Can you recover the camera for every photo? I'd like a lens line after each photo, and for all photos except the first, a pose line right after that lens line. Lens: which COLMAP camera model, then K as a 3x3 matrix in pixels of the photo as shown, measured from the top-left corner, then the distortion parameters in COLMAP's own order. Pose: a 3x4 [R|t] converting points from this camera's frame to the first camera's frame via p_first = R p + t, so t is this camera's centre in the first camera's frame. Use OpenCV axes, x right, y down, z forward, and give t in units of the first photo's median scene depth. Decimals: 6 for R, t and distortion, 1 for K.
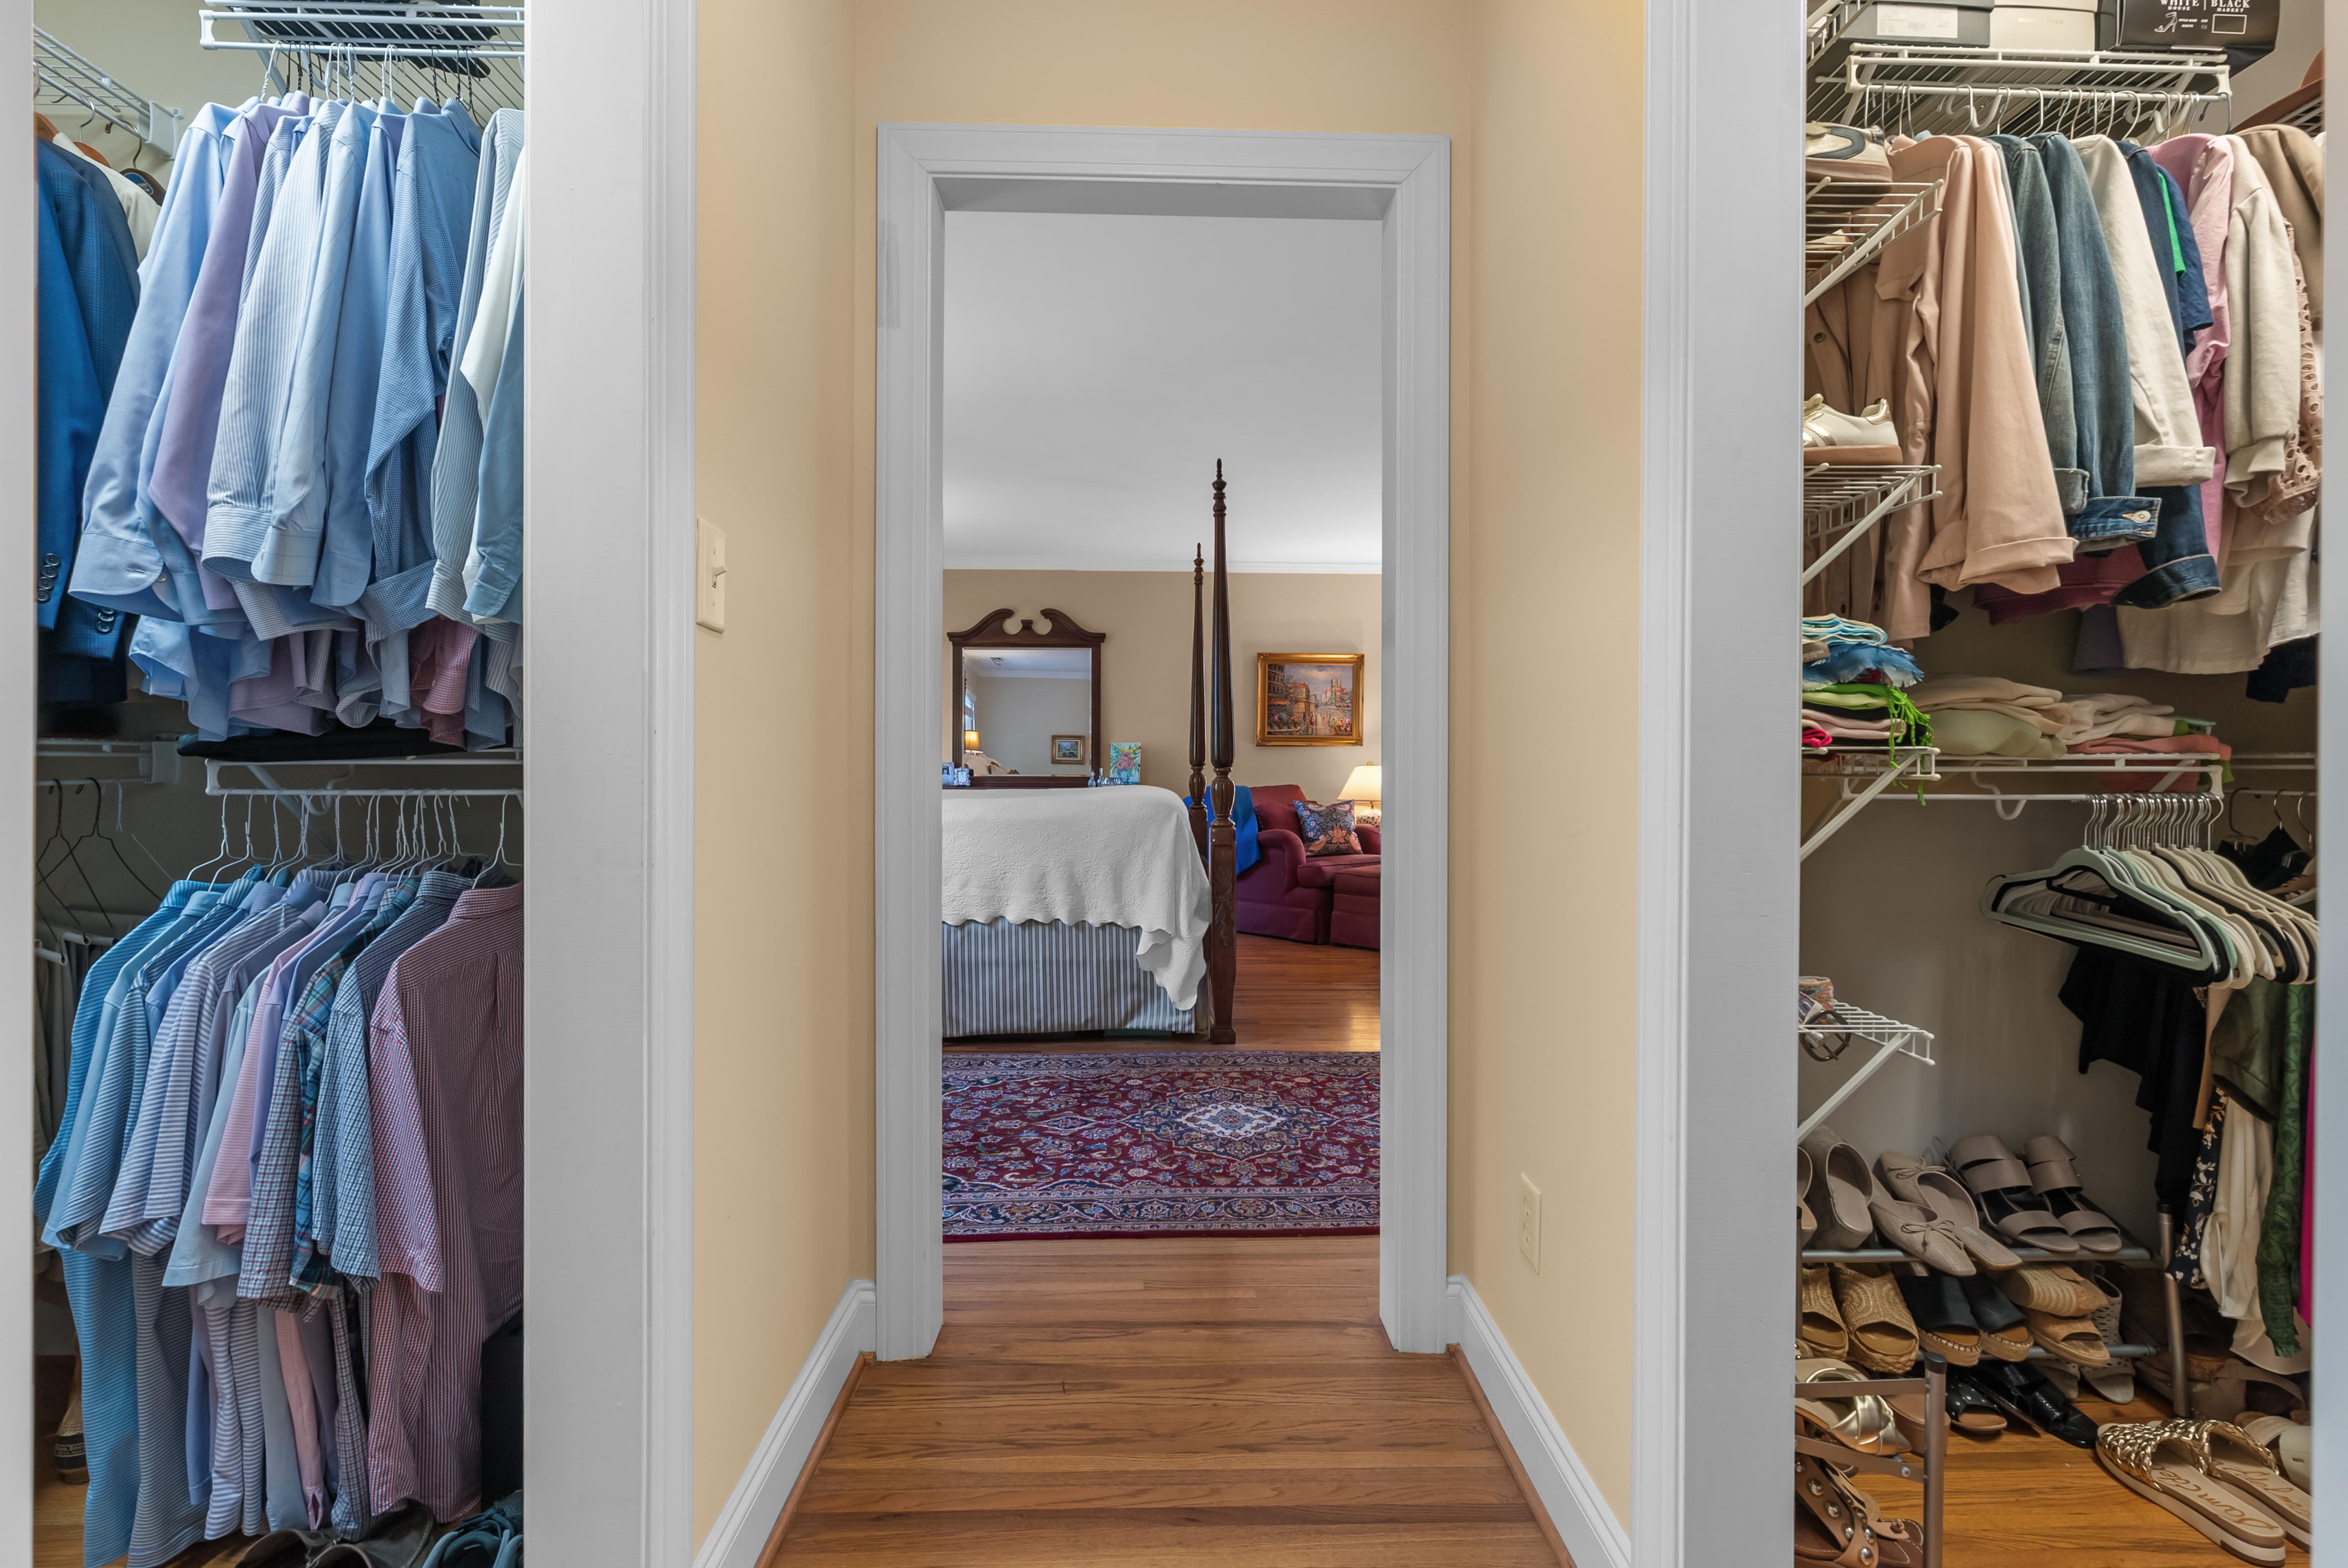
lens RADIAL K [[1080.6, 0, 1158.9], [0, 1080.6, 774.7], [0, 0, 1]] dist [-0.006189, 0.001067]
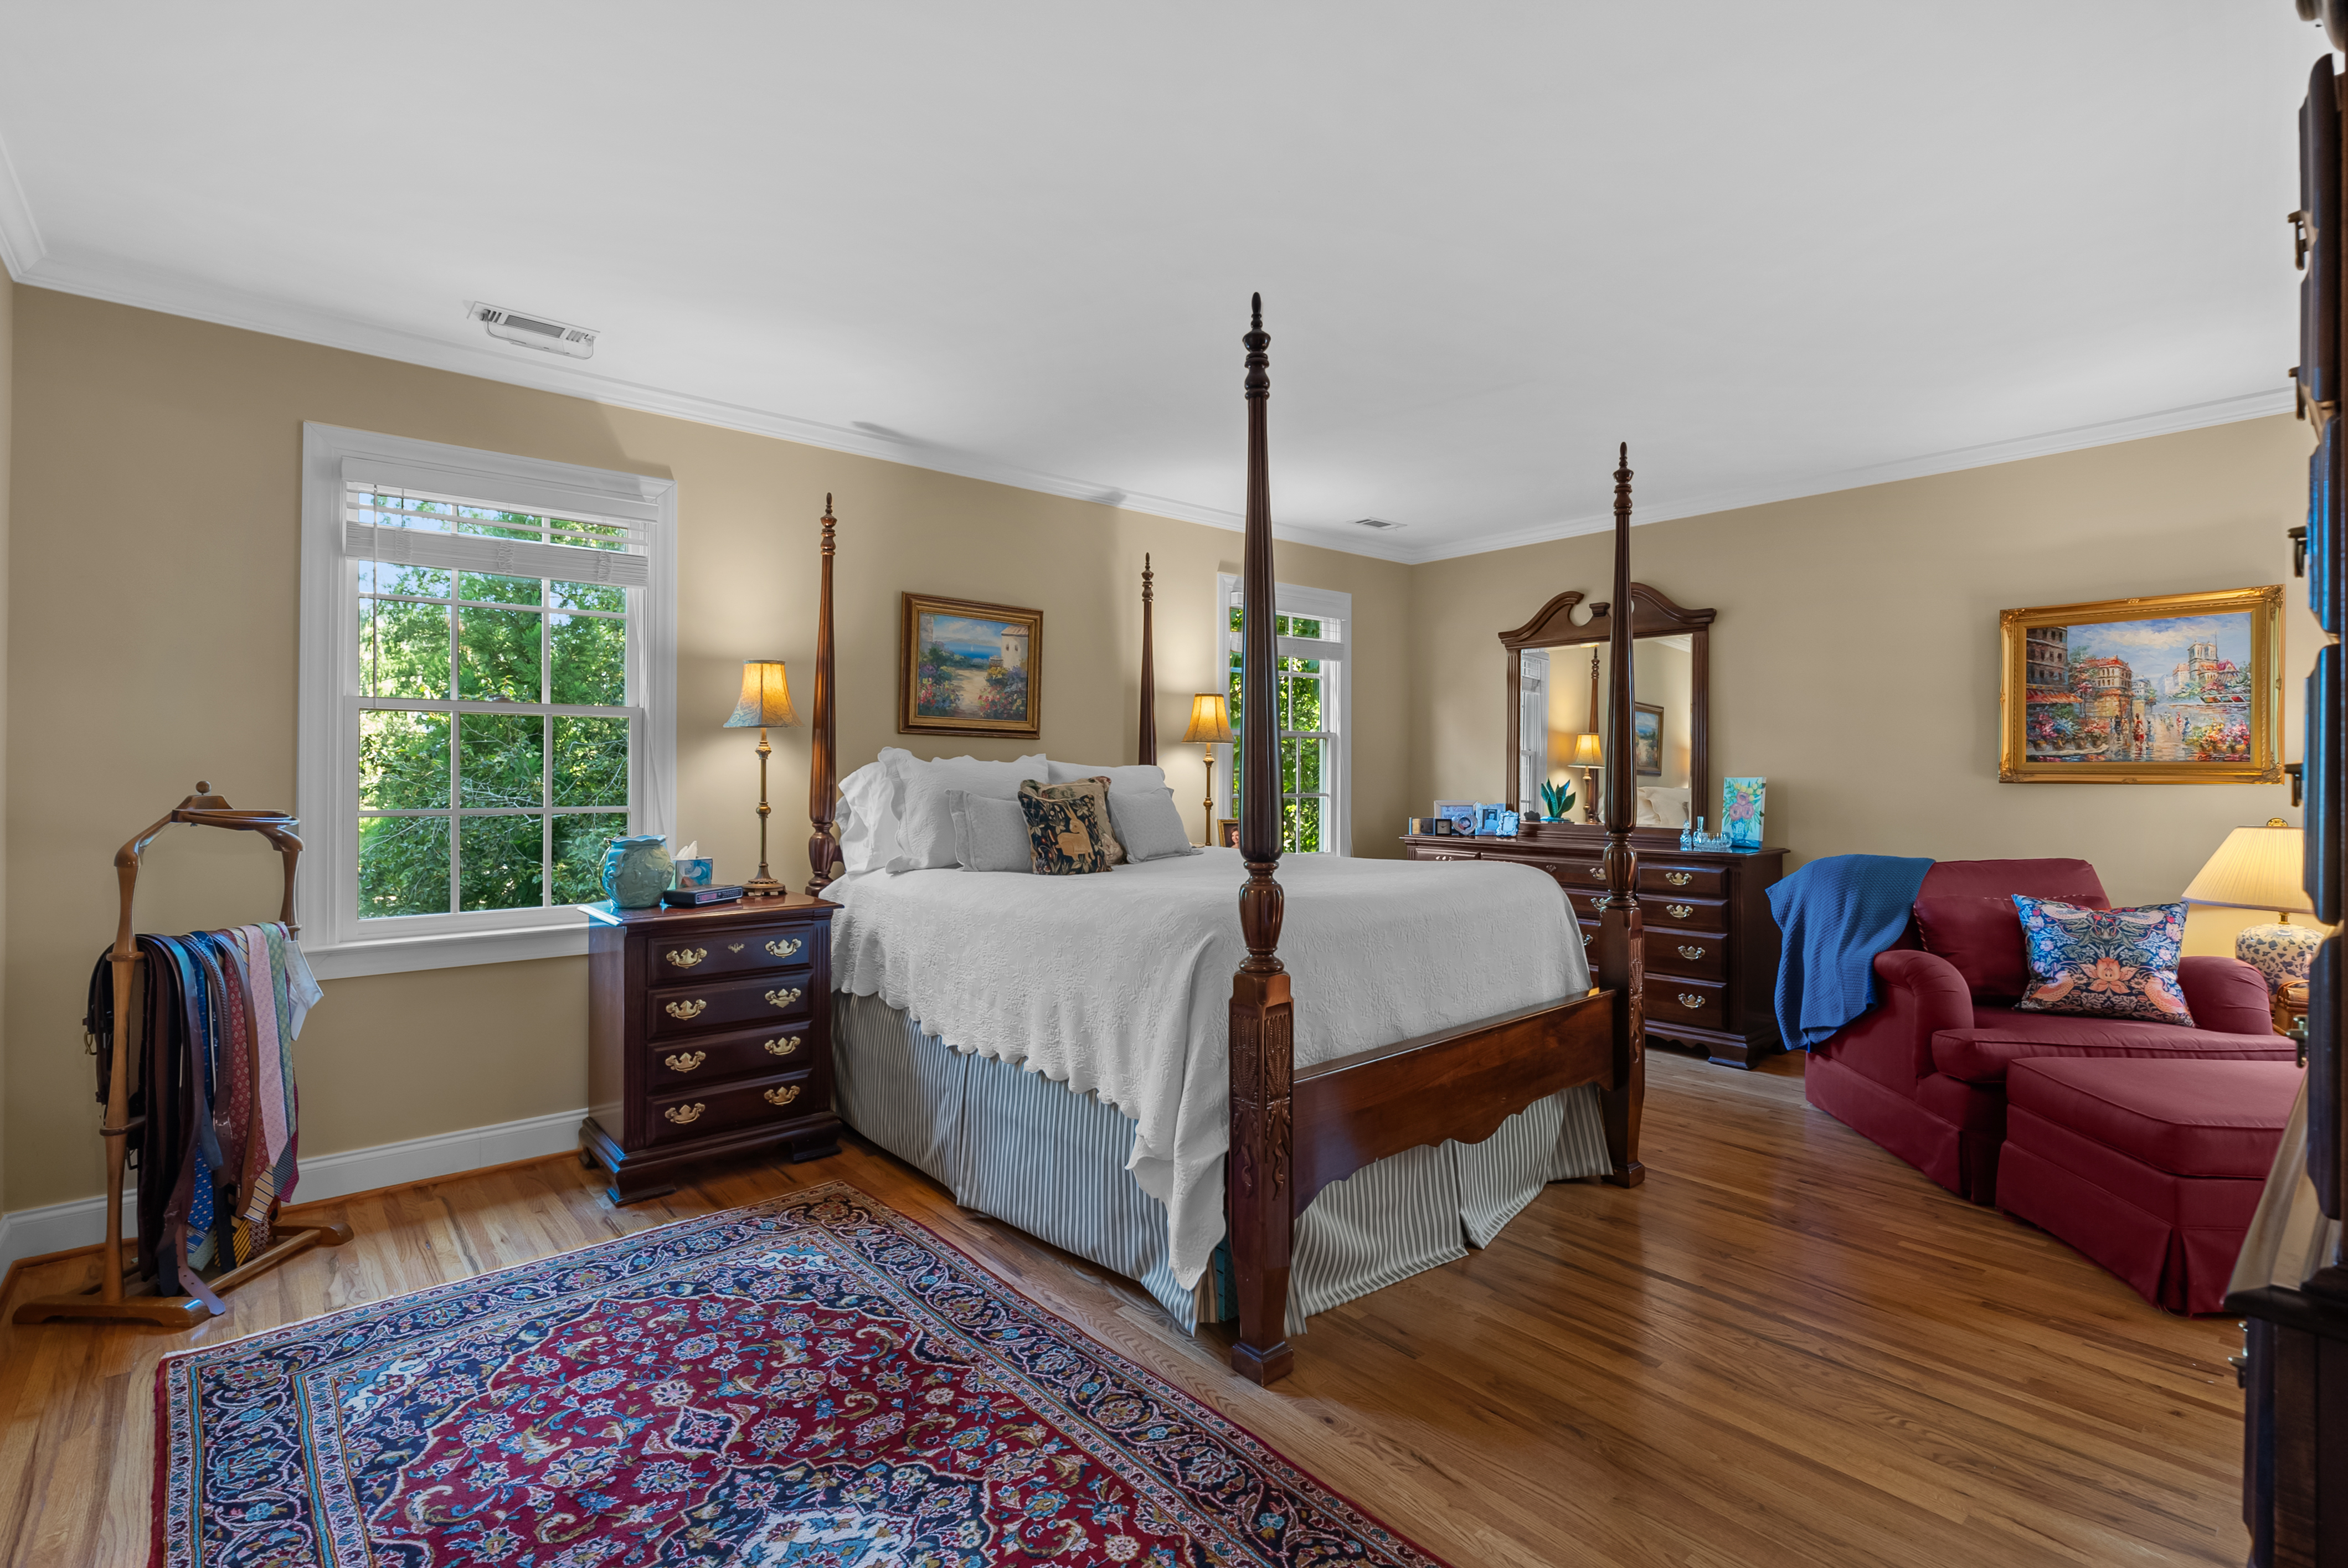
lens RADIAL K [[1080.6, 0, 1169.6], [0, 1080.6, 774.3], [0, 0, 1]] dist [-0.006189, 0.001067]
pose [[0.631928, -0.004667, -0.775013, 0.452081], [-0.003903, 0.999950, -0.009204, -0.045051], [0.775017, 0.008841, 0.631878, 0.630863]]
